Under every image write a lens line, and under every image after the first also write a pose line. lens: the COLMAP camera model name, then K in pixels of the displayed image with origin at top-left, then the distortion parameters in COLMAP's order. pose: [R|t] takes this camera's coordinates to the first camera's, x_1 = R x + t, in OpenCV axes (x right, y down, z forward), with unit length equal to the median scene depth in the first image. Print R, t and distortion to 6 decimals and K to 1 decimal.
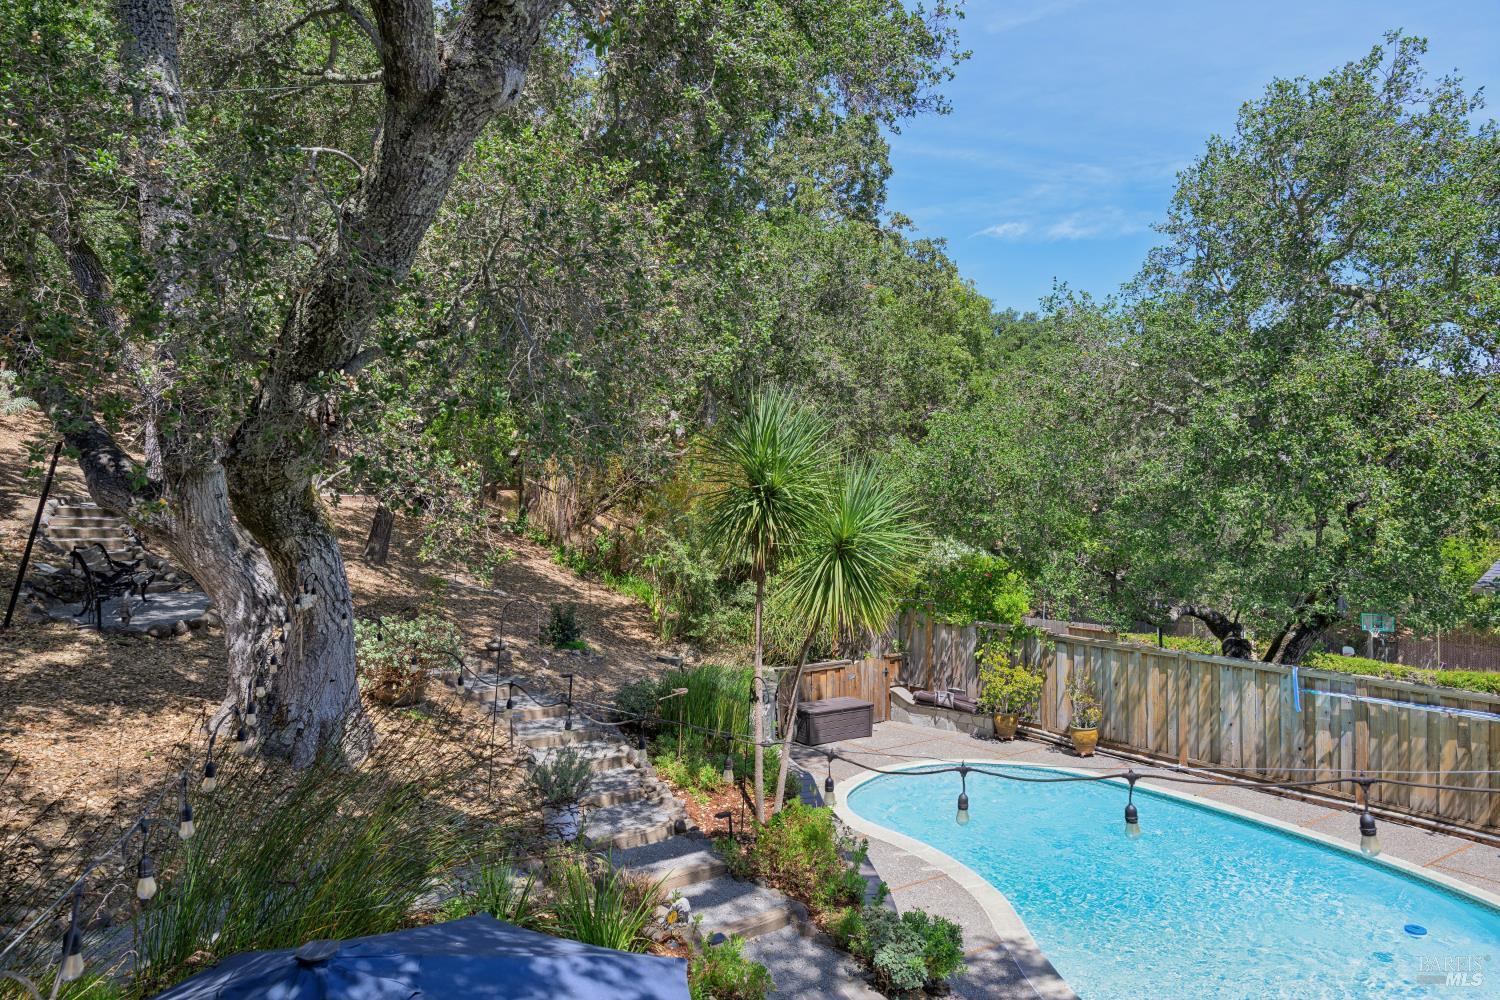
lens RADIAL K [[1019.3, 0, 750.3], [0, 1019.3, 504.1], [0, 0, 1]] dist [-0.001697, 0.002062]
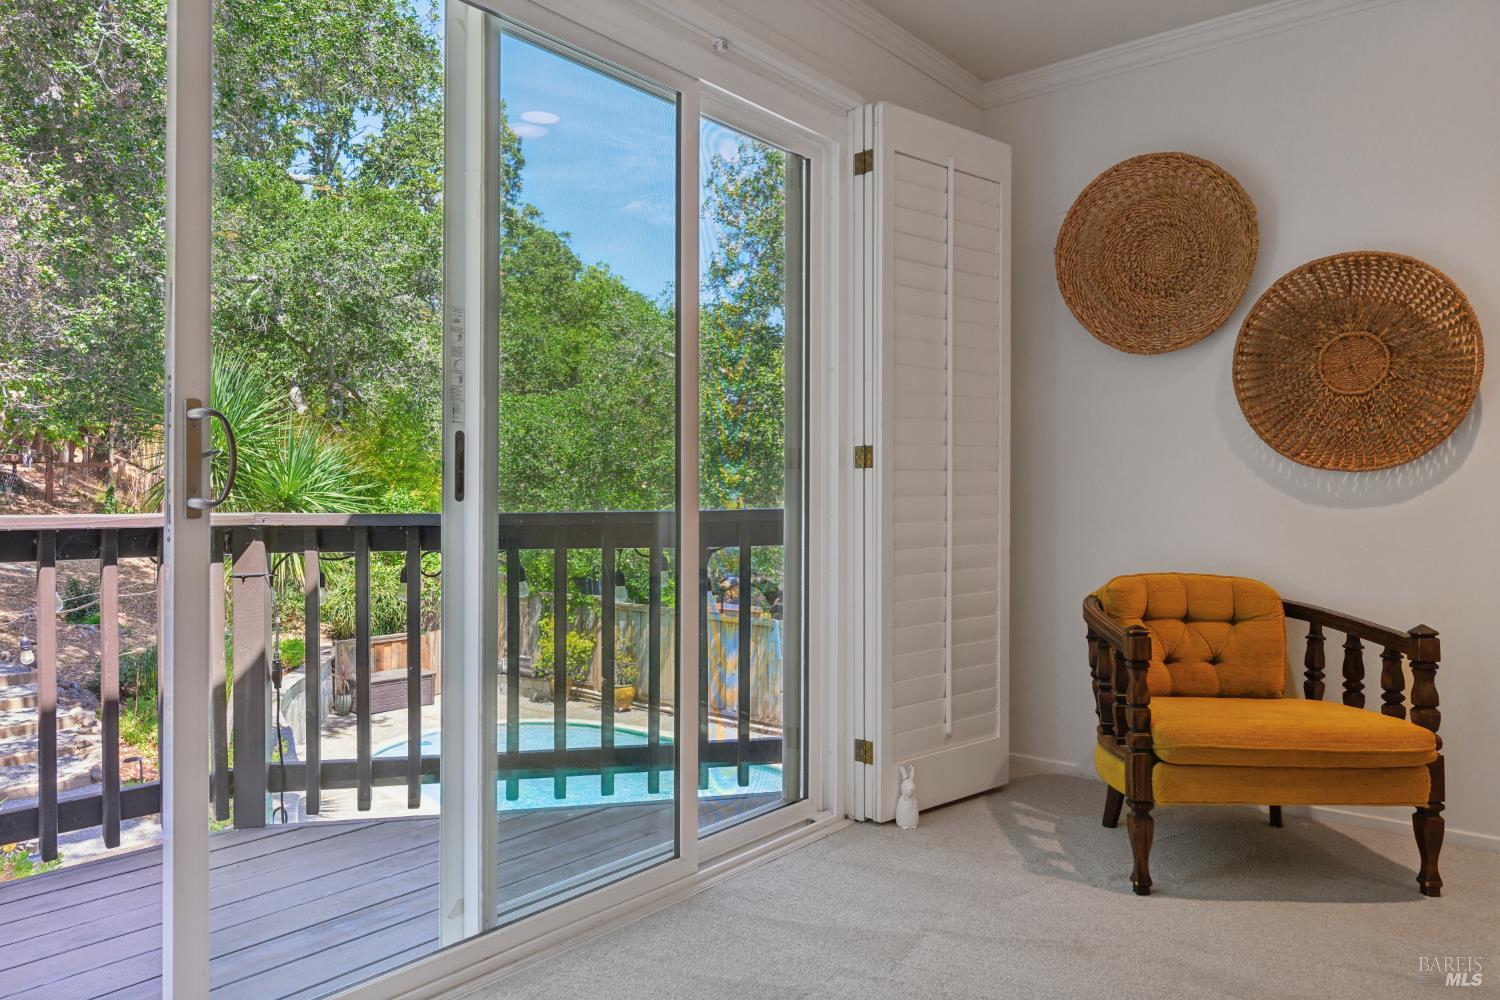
lens RADIAL K [[1019.3, 0, 750.5], [0, 1019.3, 495.3], [0, 0, 1]] dist [-0.001697, 0.002062]
pose [[0.963796, 0.006582, 0.266559, 0.126953], [-0.005683, 0.999975, -0.004146, 0.015173], [-0.266580, 0.002481, 0.963810, -0.067247]]
